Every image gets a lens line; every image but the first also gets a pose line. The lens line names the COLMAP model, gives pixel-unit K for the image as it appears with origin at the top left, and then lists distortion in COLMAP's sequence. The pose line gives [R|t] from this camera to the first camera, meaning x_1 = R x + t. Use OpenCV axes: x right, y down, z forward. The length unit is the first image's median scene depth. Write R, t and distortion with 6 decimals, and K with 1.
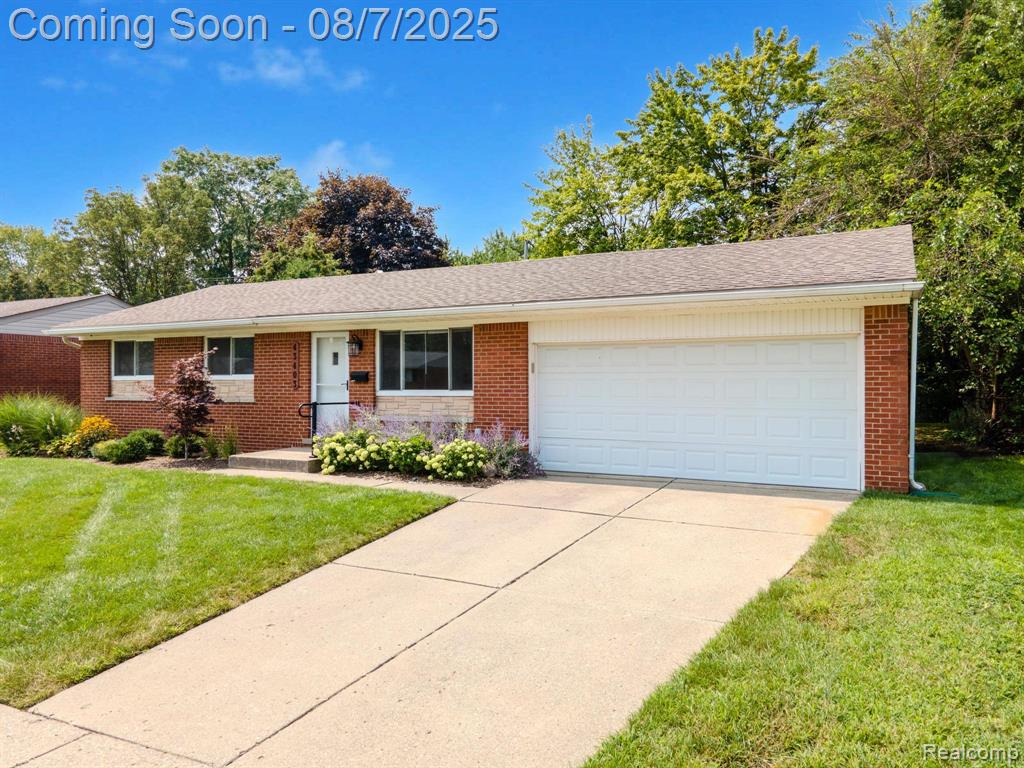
lens RADIAL K [[745.6, 0, 506.2], [0, 745.6, 383.3], [0, 0, 1]] dist [0.032142, 0.006494]
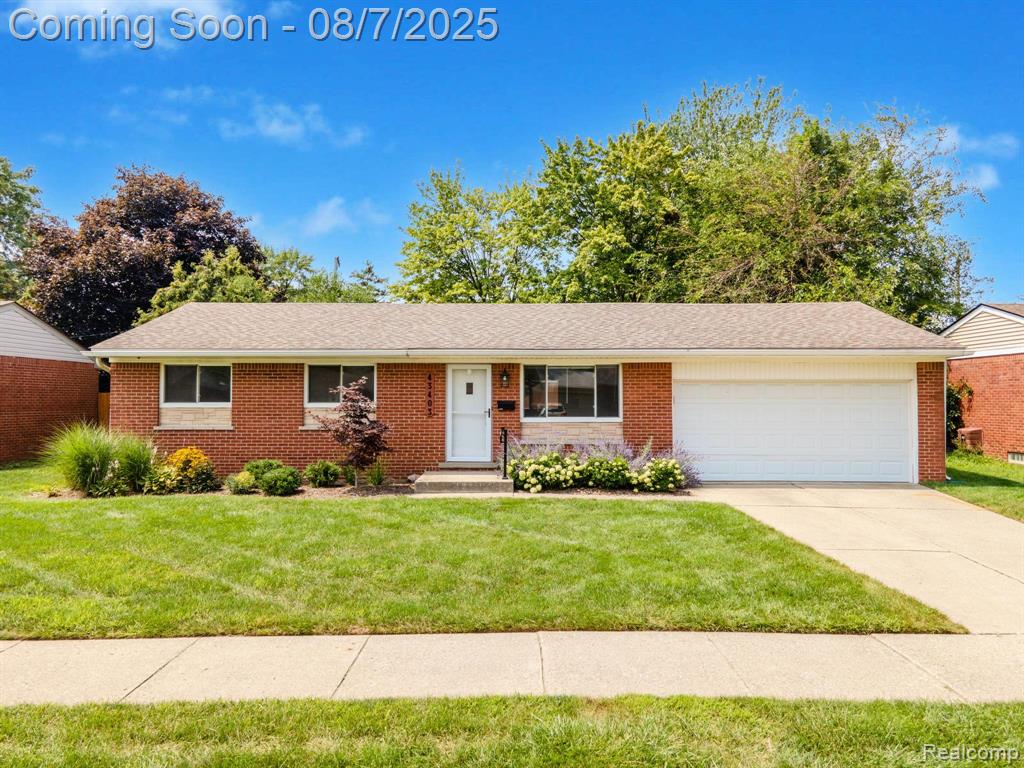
lens RADIAL K [[745.6, 0, 510.3], [0, 745.6, 386.2], [0, 0, 1]] dist [0.032142, 0.006494]
pose [[0.892483, 0.009319, 0.450985, -0.722925], [-0.001451, 0.999841, -0.017789, -0.018712], [-0.451079, 0.015222, 0.892354, 0.001954]]
